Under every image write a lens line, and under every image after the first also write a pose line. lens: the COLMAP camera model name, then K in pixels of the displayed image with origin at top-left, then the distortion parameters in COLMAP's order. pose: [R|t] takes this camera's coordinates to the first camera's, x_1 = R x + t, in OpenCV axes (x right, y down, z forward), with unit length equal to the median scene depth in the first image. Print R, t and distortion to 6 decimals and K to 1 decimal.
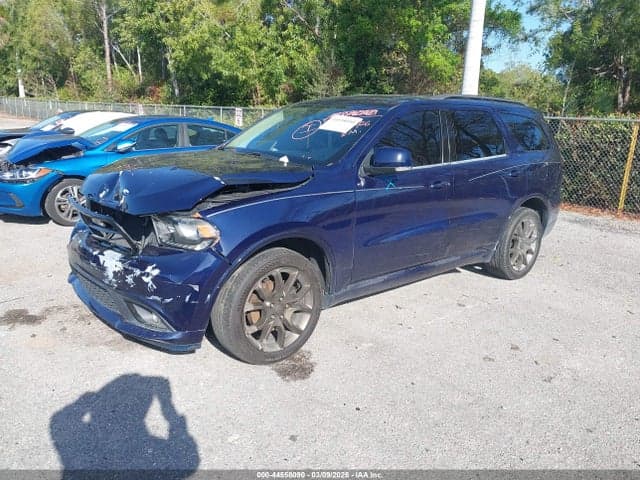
lens RADIAL K [[521.2, 0, 318.4], [0, 521.2, 241.7], [0, 0, 1]] dist [0.000986, 0.005530]
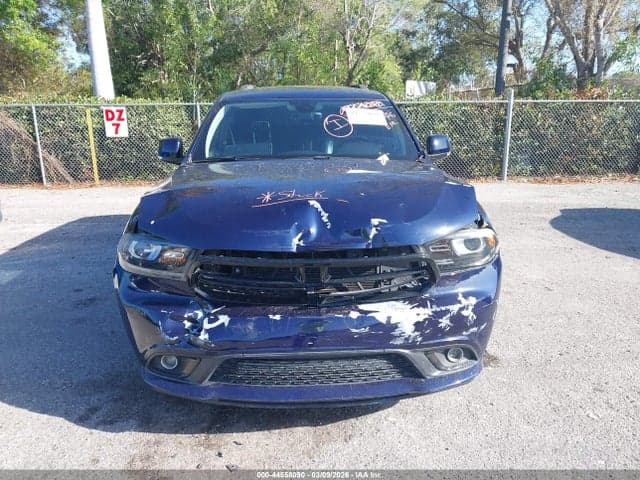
lens RADIAL K [[527.8, 0, 323.3], [0, 527.8, 239.6], [0, 0, 1]] dist [0.016751, -0.050096]
pose [[0.620947, -0.234738, 0.747879, -0.169286], [0.221777, 0.967734, 0.119608, -0.030366], [-0.751824, 0.091592, 0.652971, 0.095712]]
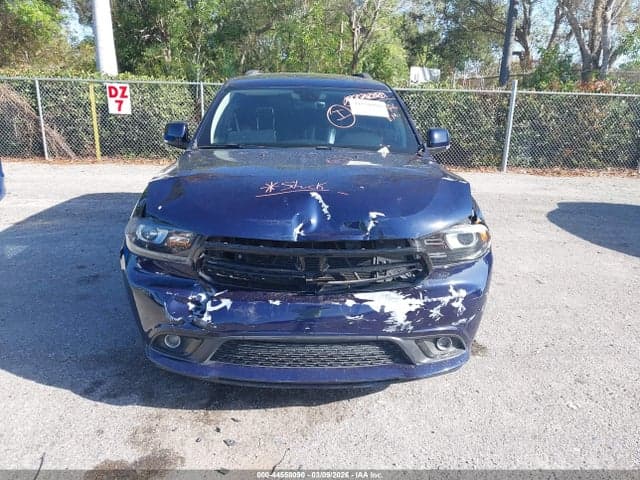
lens RADIAL K [[527.8, 0, 323.3], [0, 527.8, 239.6], [0, 0, 1]] dist [0.016751, -0.050096]
pose [[0.626586, -0.237531, 0.742273, -0.173557], [0.186775, 0.970435, 0.152878, -0.033233], [-0.756640, 0.042847, 0.652426, 0.091922]]
